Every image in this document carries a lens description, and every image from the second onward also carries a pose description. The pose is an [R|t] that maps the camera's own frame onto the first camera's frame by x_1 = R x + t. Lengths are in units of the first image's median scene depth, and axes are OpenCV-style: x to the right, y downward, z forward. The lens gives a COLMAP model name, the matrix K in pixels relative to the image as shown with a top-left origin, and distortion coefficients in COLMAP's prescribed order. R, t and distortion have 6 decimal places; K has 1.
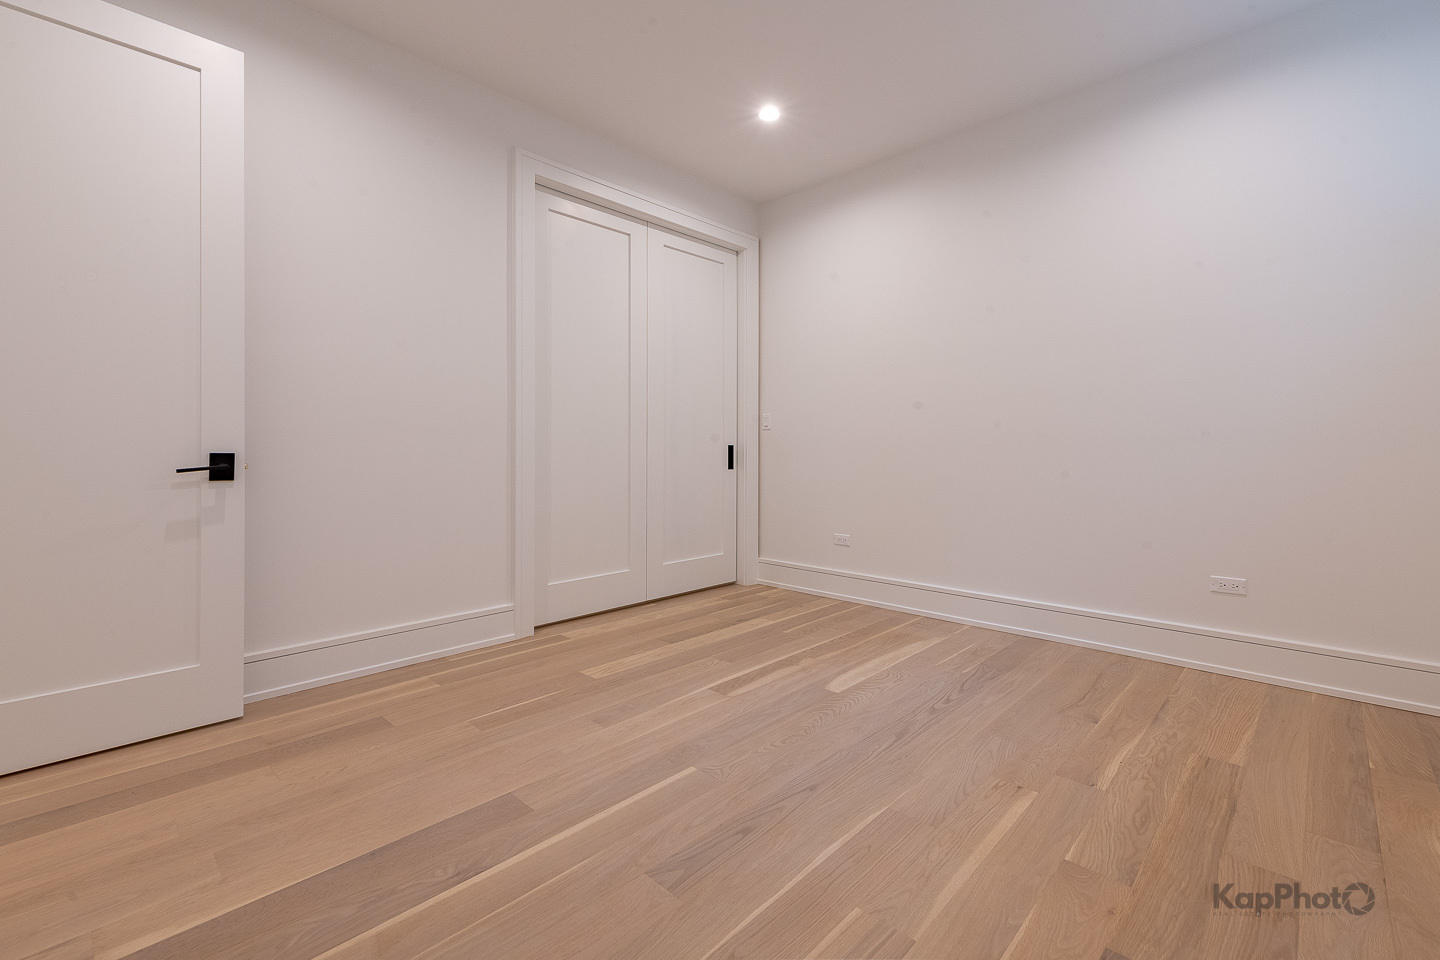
lens RADIAL K [[564.1, 0, 719.2], [0, 564.1, 440.3], [0, 0, 1]] dist [0.013258, -0.000136]
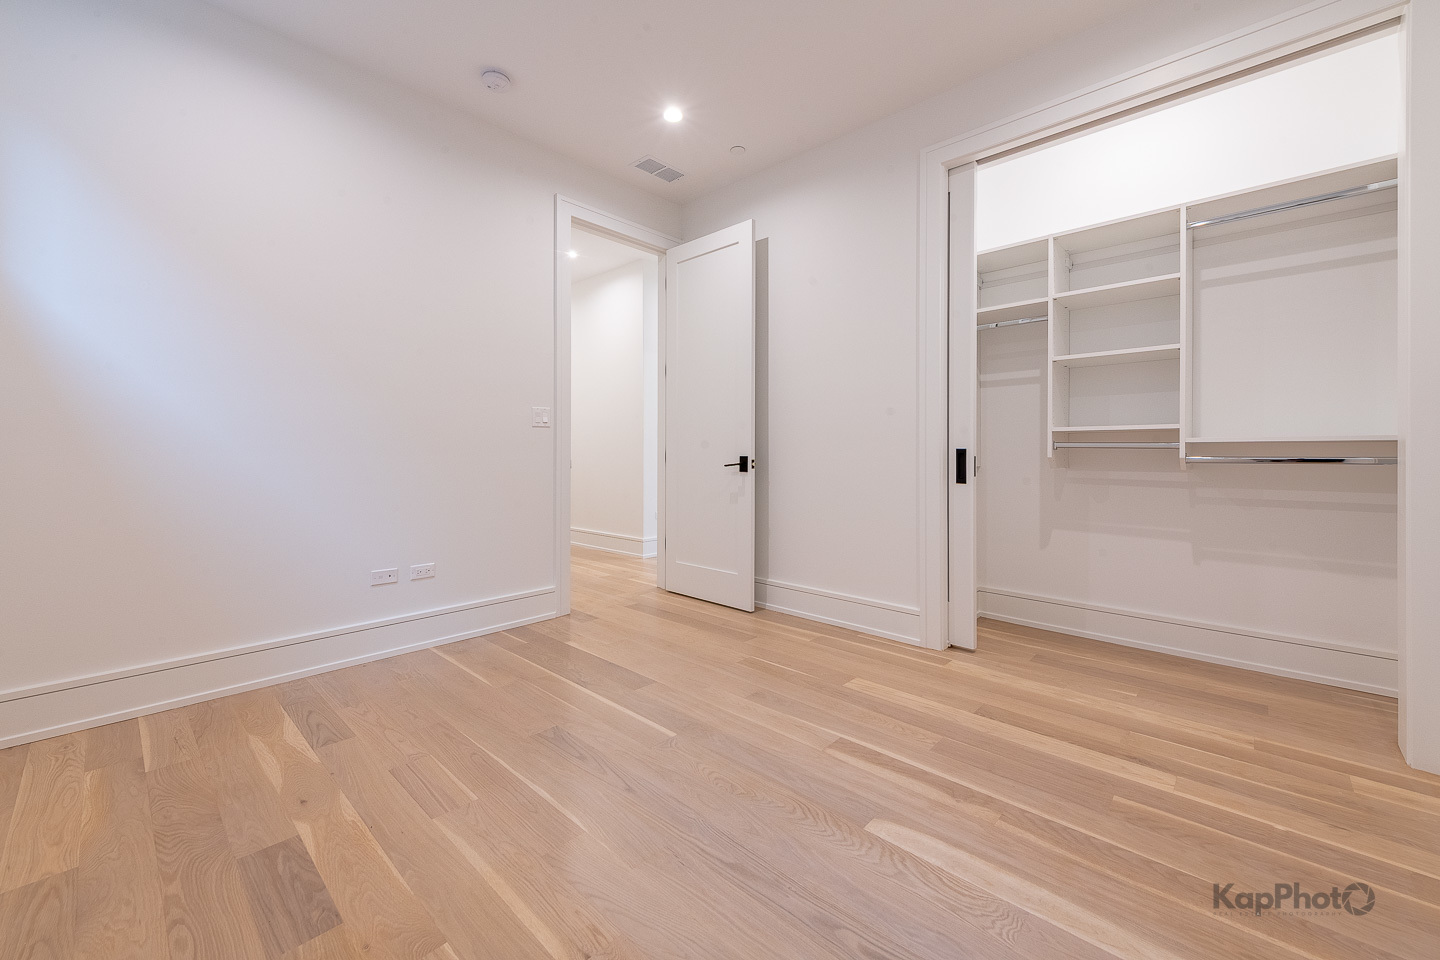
lens RADIAL K [[589.6, 0, 720.3], [0, 589.6, 454.6], [0, 0, 1]] dist [0.011957, -0.000151]
pose [[0.050701, 0.003064, -0.998709, 0.856286], [0.010147, 0.999942, 0.003583, 0.010591], [0.998662, -0.010316, 0.050667, 0.780781]]
